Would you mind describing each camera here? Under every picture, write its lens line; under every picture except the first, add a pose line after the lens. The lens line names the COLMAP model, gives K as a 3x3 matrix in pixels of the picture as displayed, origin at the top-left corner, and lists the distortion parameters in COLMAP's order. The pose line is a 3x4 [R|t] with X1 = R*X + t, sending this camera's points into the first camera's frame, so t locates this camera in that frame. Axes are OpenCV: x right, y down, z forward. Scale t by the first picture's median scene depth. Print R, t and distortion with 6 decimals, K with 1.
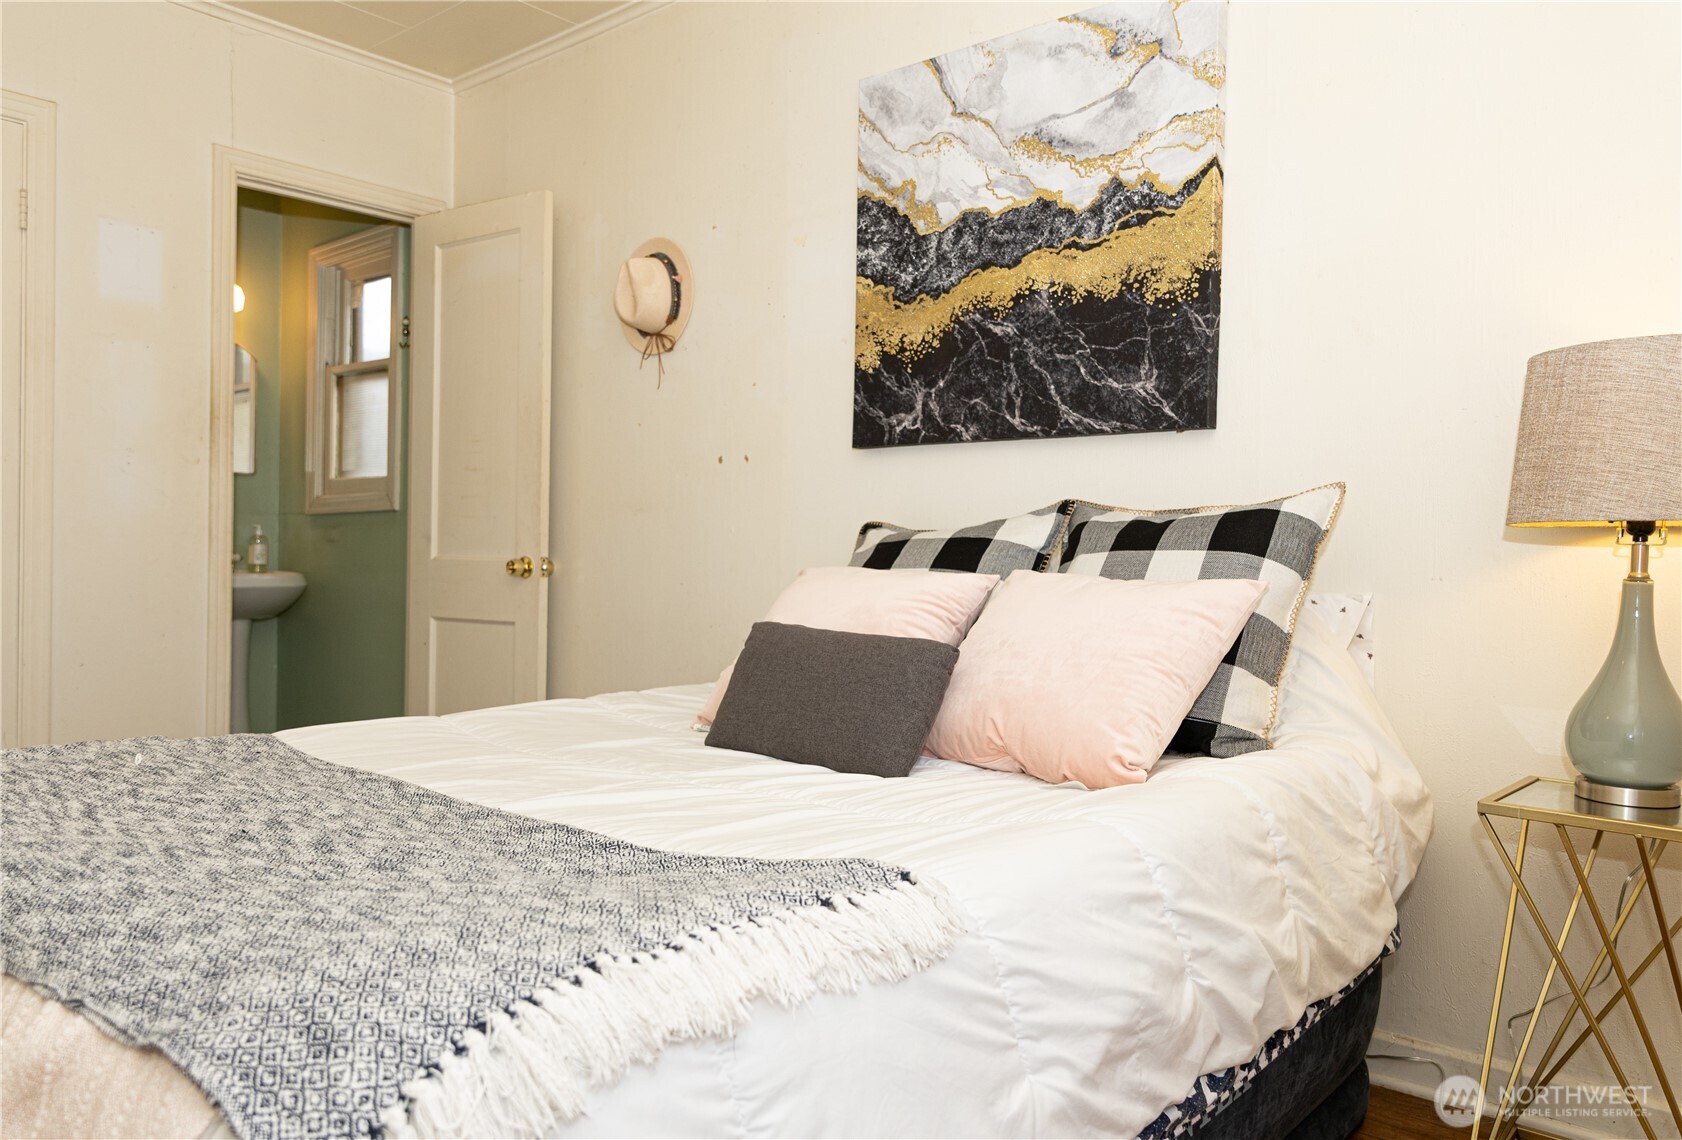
lens RADIAL K [[1249.6, 0, 841.0], [0, 1249.6, 570.0], [0, 0, 1]] dist [0.011639, 0.001335]
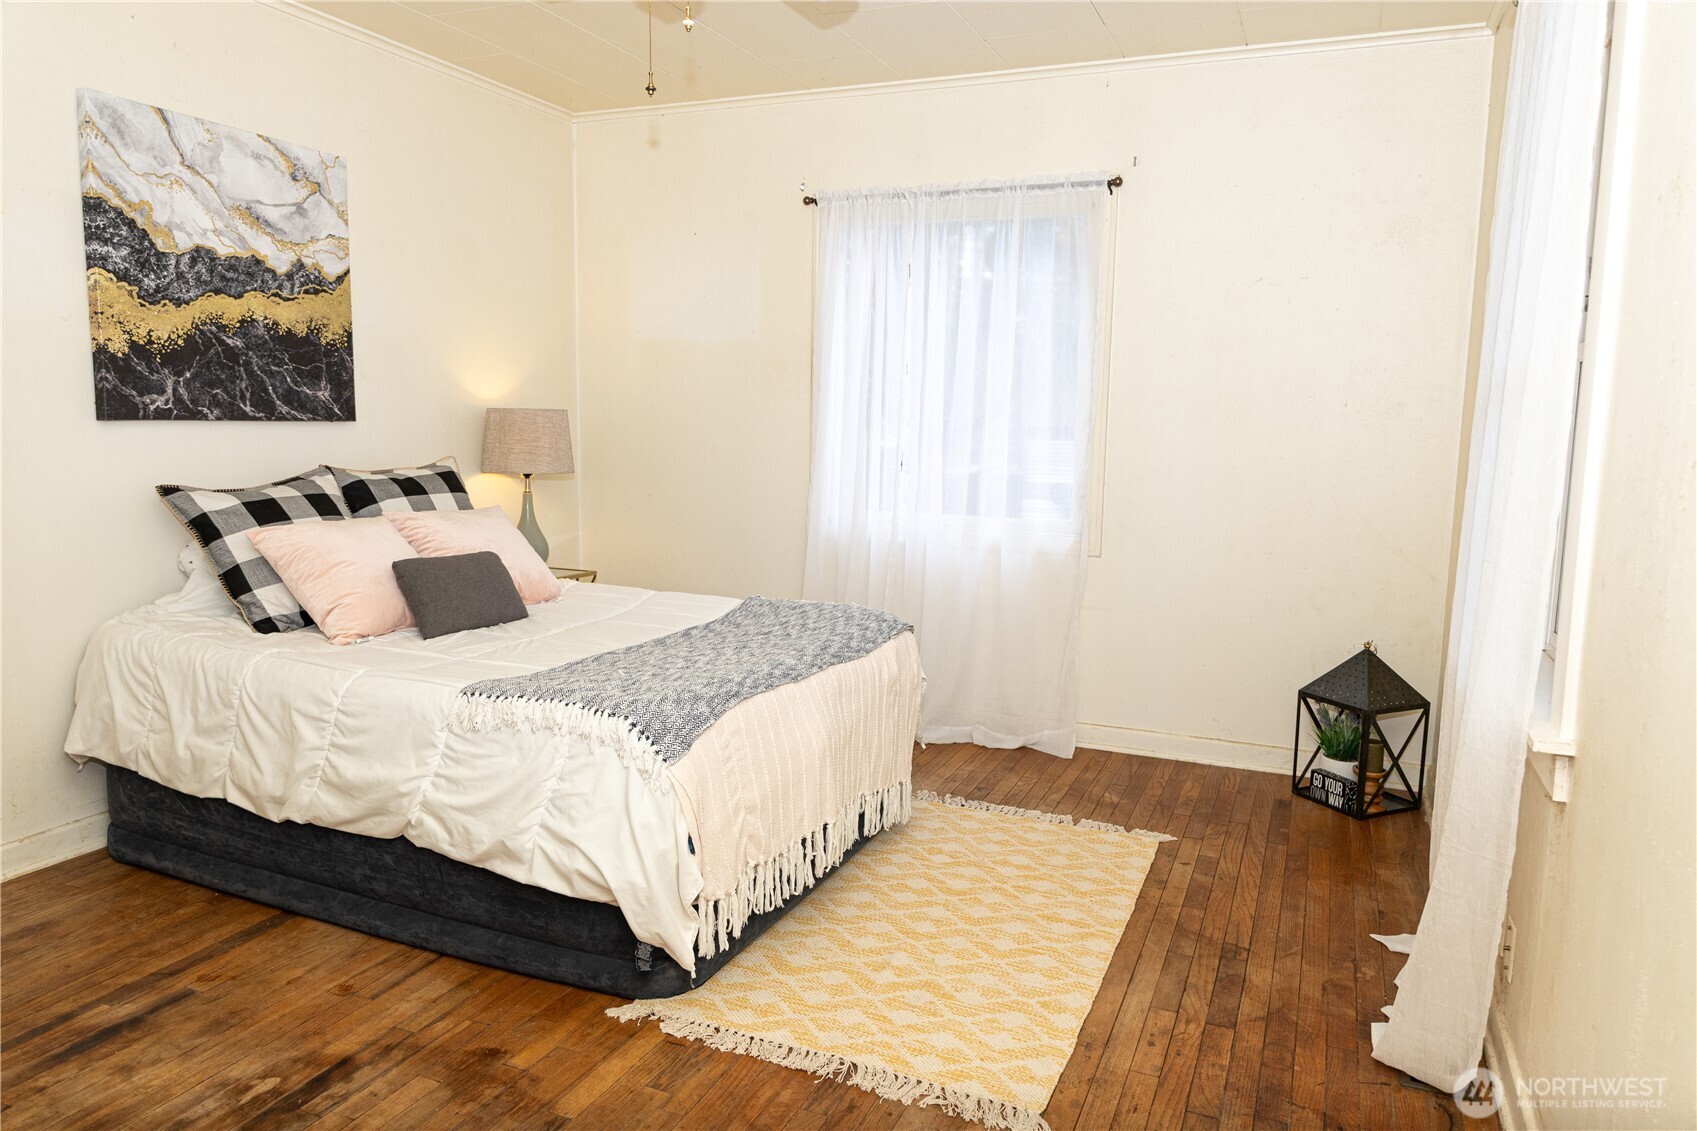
lens RADIAL K [[1135.4, 0, 848.5], [0, 1135.4, 565.5], [0, 0, 1]] dist [0.004453, -0.016413]
pose [[-0.313154, -0.143261, 0.938835, -1.296029], [-0.012965, 0.989110, 0.146608, -0.137464], [-0.949614, 0.033739, -0.311601, 0.736840]]
